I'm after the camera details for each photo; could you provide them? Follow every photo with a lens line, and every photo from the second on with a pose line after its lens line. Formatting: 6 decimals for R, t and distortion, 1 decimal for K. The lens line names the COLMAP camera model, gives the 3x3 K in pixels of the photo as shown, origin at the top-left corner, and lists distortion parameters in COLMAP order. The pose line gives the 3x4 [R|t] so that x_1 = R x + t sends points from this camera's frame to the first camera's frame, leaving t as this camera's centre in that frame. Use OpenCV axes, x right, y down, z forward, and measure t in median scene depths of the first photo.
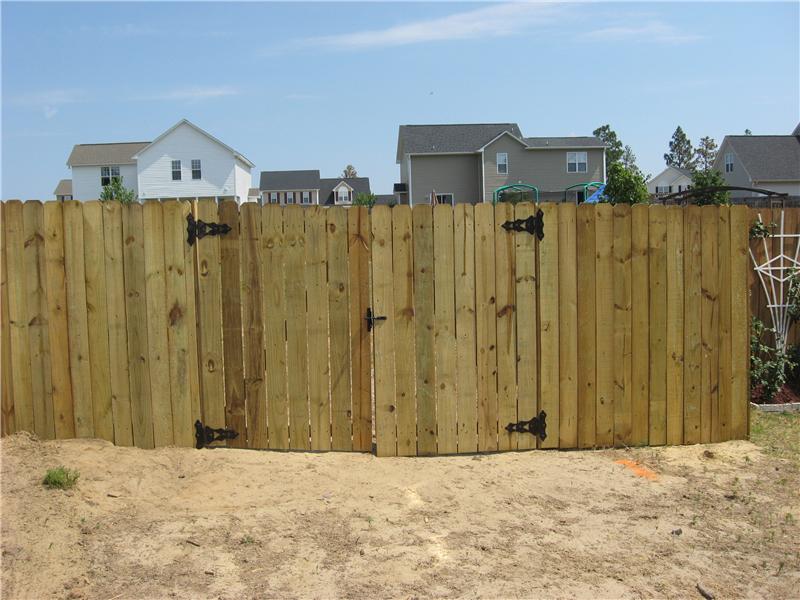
lens RADIAL K [[845.5, 0, 400.0], [0, 845.5, 300.0], [0, 0, 1]] dist [-0.149291, 0.101927]
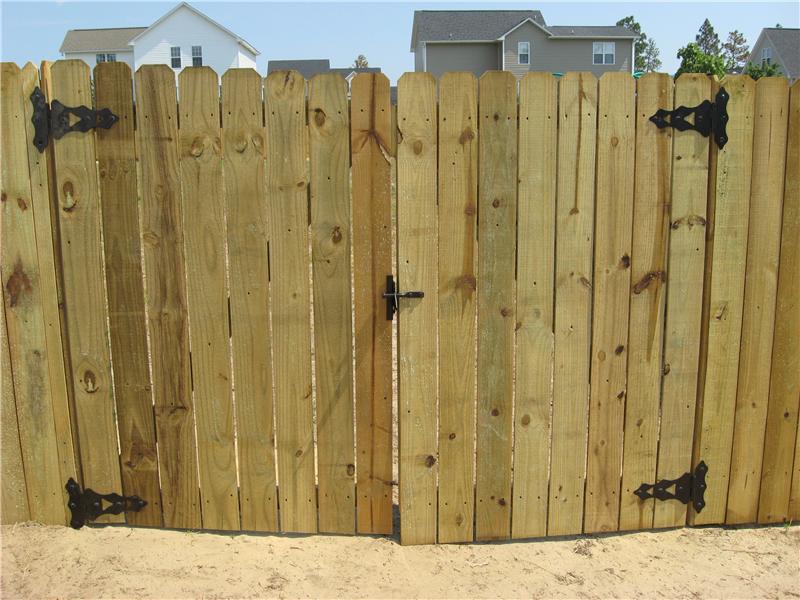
lens RADIAL K [[845.5, 0, 400.0], [0, 845.5, 300.0], [0, 0, 1]] dist [-0.149291, 0.101927]
pose [[0.999842, 0.013819, -0.011163, -0.024418], [-0.012329, 0.992208, 0.123979, -0.039081], [0.012789, -0.123822, 0.992222, 0.482837]]
